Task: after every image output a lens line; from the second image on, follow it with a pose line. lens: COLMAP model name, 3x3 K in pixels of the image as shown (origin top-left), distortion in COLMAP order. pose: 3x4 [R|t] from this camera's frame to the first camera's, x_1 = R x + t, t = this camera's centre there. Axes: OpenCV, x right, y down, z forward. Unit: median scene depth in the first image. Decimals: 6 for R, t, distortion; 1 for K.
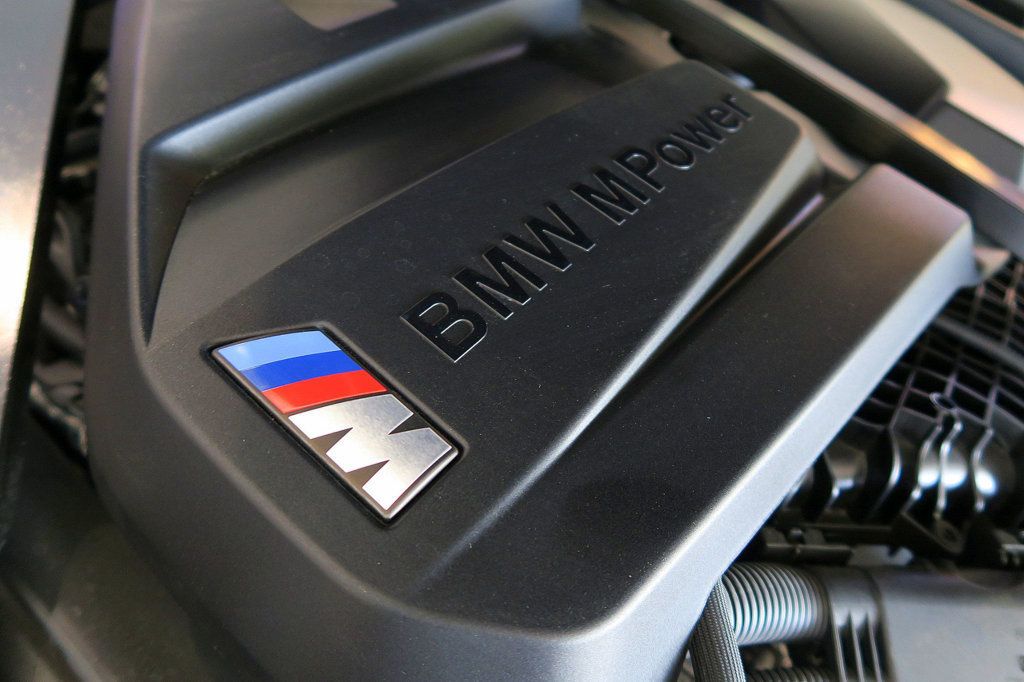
lens RADIAL K [[729.5, 0, 508.2], [0, 729.5, 325.2], [0, 0, 1]] dist [-0.018865, 0.004770]
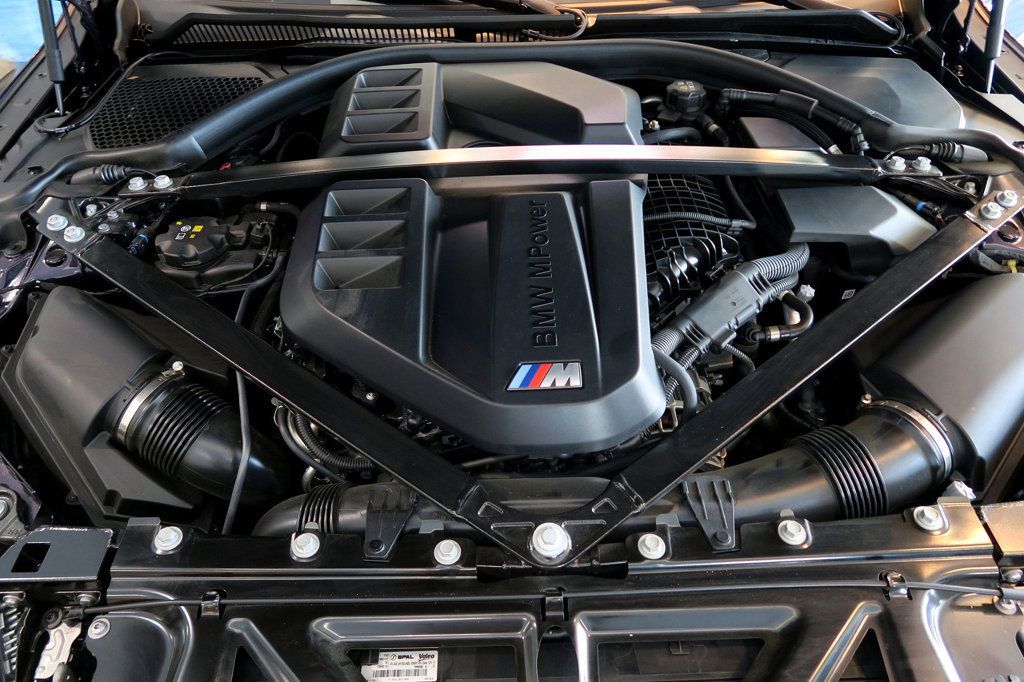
lens RADIAL K [[729.5, 0, 508.2], [0, 729.5, 325.2], [0, 0, 1]] dist [-0.018865, 0.004770]
pose [[0.731014, -0.645774, 0.220439, -0.758639], [0.627327, 0.763125, 0.155243, -0.565272], [-0.268475, 0.024802, 0.962967, -1.784550]]
